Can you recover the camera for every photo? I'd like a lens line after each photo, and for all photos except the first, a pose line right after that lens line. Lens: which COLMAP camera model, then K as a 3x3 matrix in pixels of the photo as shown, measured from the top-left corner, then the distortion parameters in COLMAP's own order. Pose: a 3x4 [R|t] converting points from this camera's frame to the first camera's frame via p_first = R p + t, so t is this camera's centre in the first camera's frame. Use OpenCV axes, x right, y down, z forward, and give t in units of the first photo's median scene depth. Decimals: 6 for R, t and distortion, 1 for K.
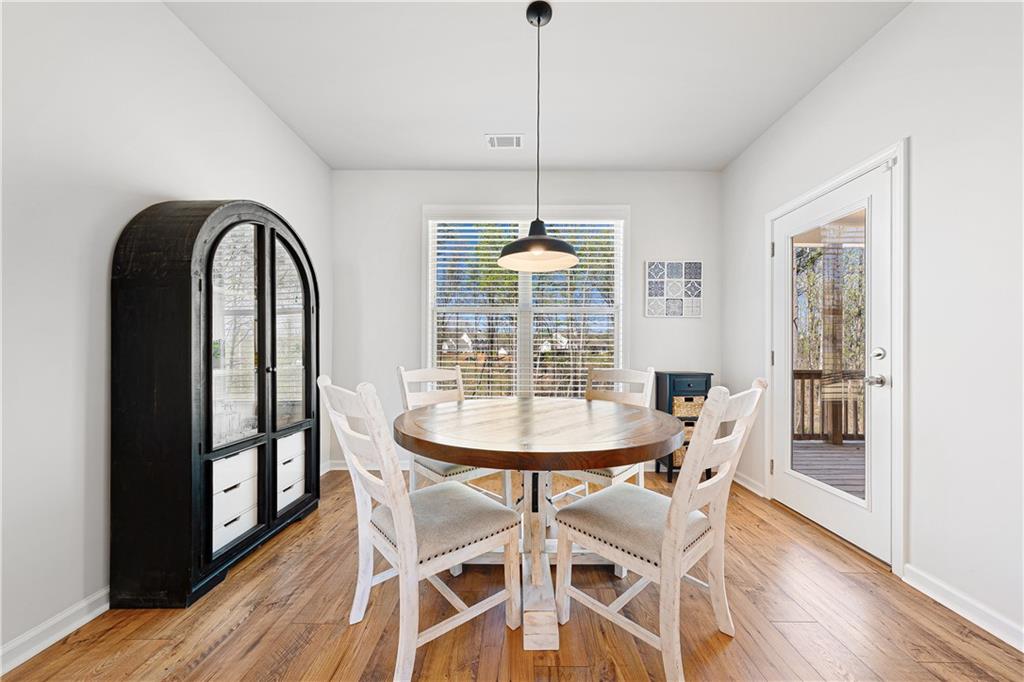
lens RADIAL K [[347.1, 0, 517.0], [0, 347.1, 339.4], [0, 0, 1]] dist [-0.000300, 0.000023]
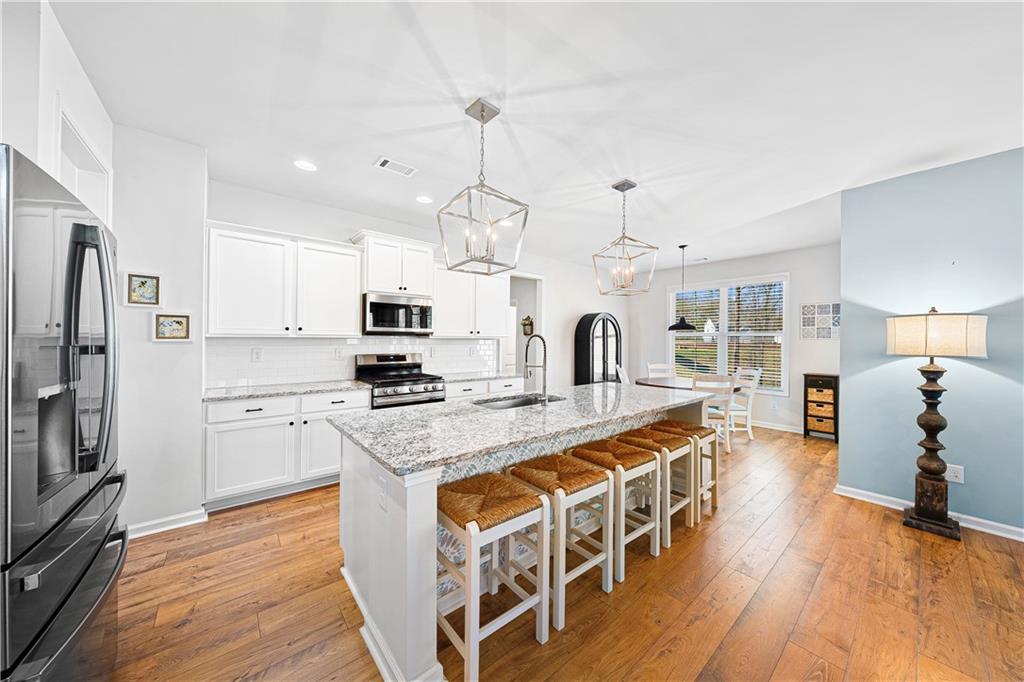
lens RADIAL K [[347.1, 0, 517.0], [0, 347.1, 339.4], [0, 0, 1]] dist [-0.000300, 0.000023]
pose [[0.649296, -0.003857, -0.760526, 0.819528], [0.017280, 0.999804, 0.009683, -0.113296], [0.760340, -0.019429, 0.649235, -1.175023]]
